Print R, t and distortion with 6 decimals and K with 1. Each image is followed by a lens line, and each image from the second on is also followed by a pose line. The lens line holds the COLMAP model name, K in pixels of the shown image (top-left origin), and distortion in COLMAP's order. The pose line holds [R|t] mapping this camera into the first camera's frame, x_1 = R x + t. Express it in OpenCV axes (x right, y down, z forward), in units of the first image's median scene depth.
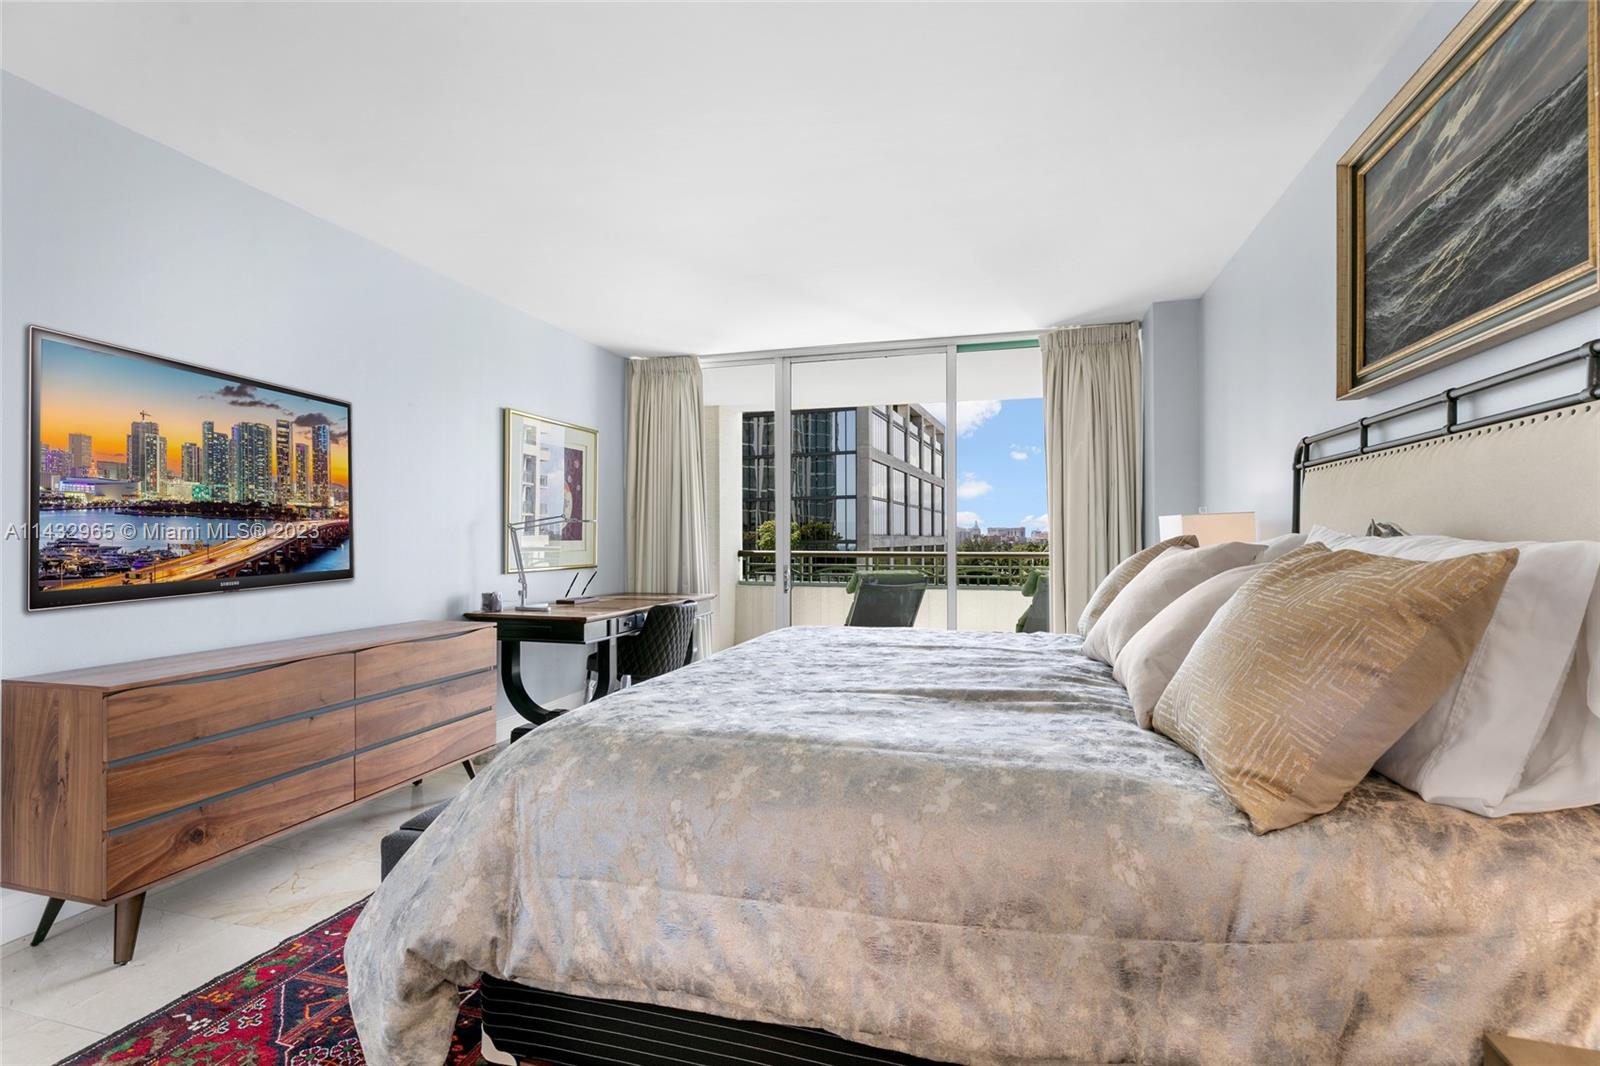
lens RADIAL K [[713.7, 0, 804.0], [0, 713.7, 535.4], [0, 0, 1]] dist [0.007138, -0.000295]
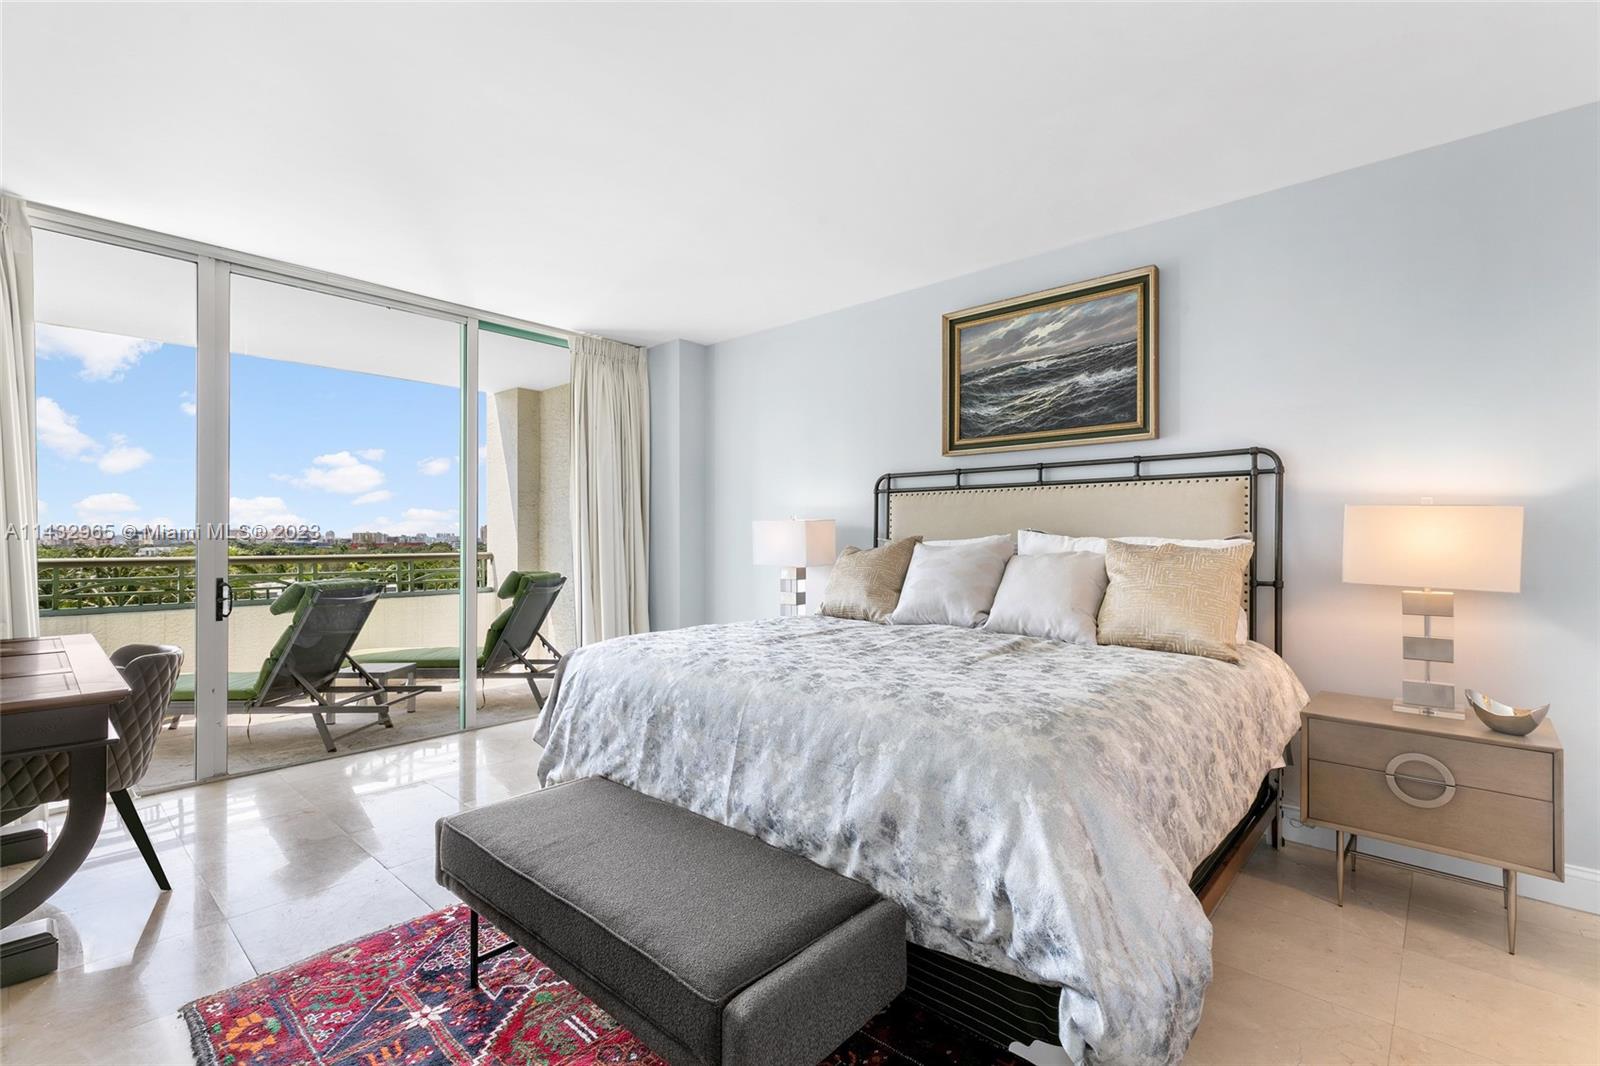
lens RADIAL K [[713.7, 0, 804.0], [0, 713.7, 535.4], [0, 0, 1]] dist [0.007138, -0.000295]
pose [[0.449045, 0.005812, 0.893490, -1.047822], [-0.005151, 0.999979, -0.003916, 0.006102], [-0.893494, -0.002844, 0.449066, 0.632166]]
